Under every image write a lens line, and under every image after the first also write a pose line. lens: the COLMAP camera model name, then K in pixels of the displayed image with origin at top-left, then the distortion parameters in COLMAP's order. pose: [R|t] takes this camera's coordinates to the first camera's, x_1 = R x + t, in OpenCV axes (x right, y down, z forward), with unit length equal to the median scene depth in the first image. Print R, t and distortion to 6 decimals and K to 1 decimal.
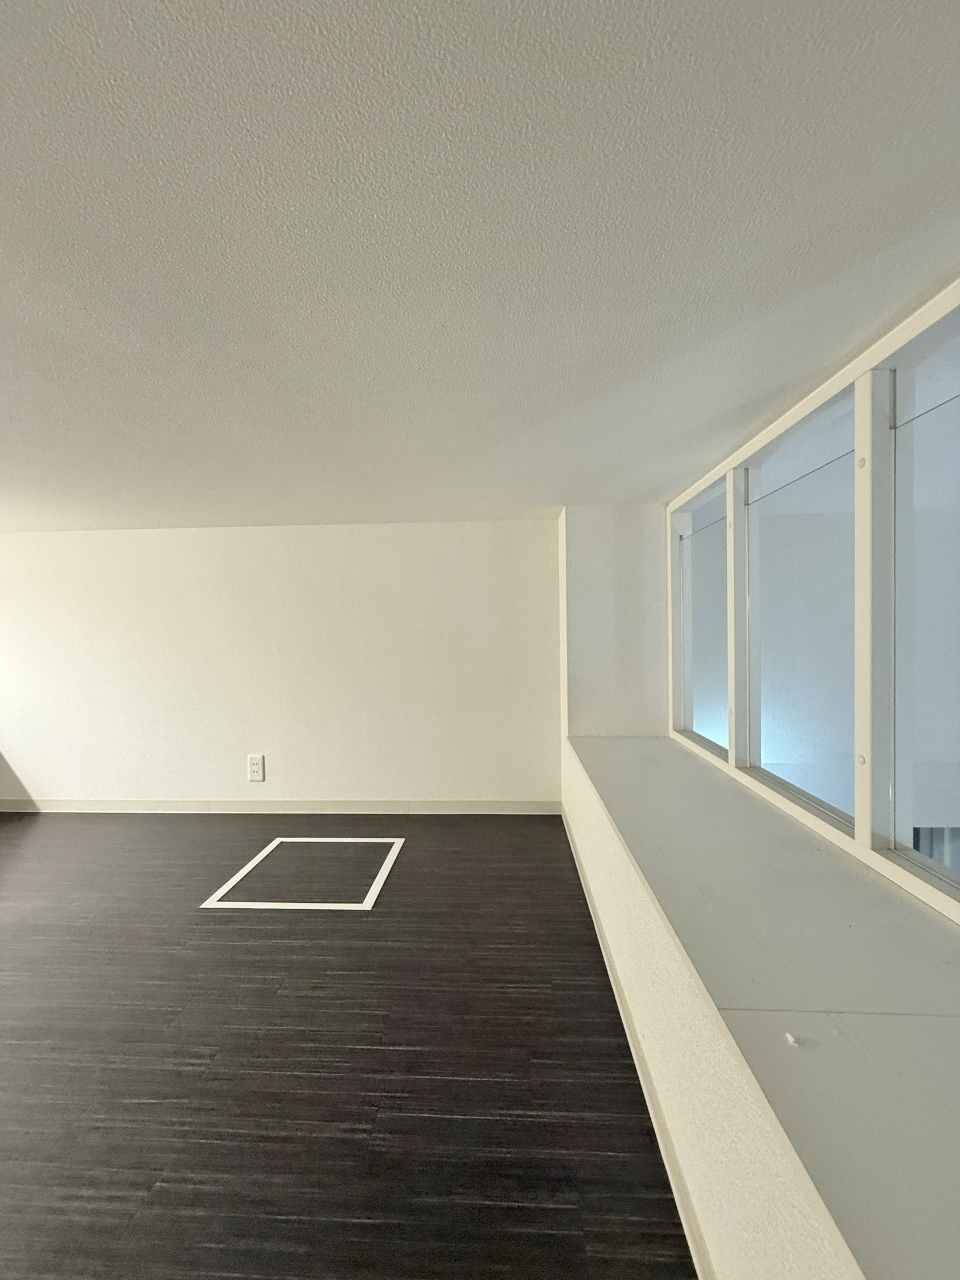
lens RADIAL K [[513.0, 0, 479.0], [0, 513.0, 641.7], [0, 0, 1]] dist [-0.001665, 0.000720]
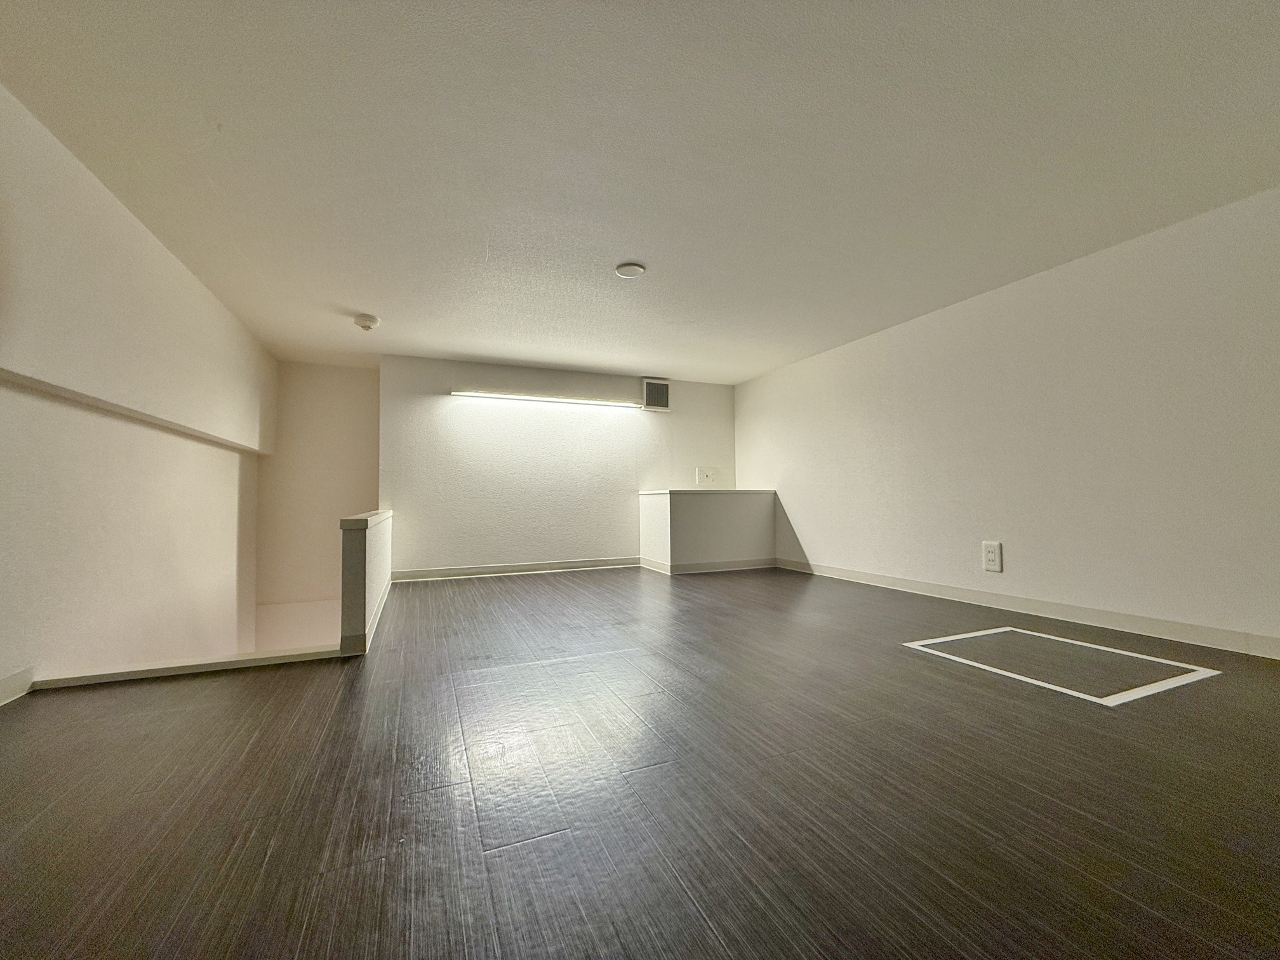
lens RADIAL K [[513.0, 0, 640.4], [0, 513.0, 478.5], [0, 0, 1]] dist [-0.001665, 0.000720]
pose [[0.443660, -0.028334, -0.895747, 0.116658], [-0.017497, 0.999036, -0.040267, 0.177740], [0.896025, 0.033538, 0.442736, 0.046828]]
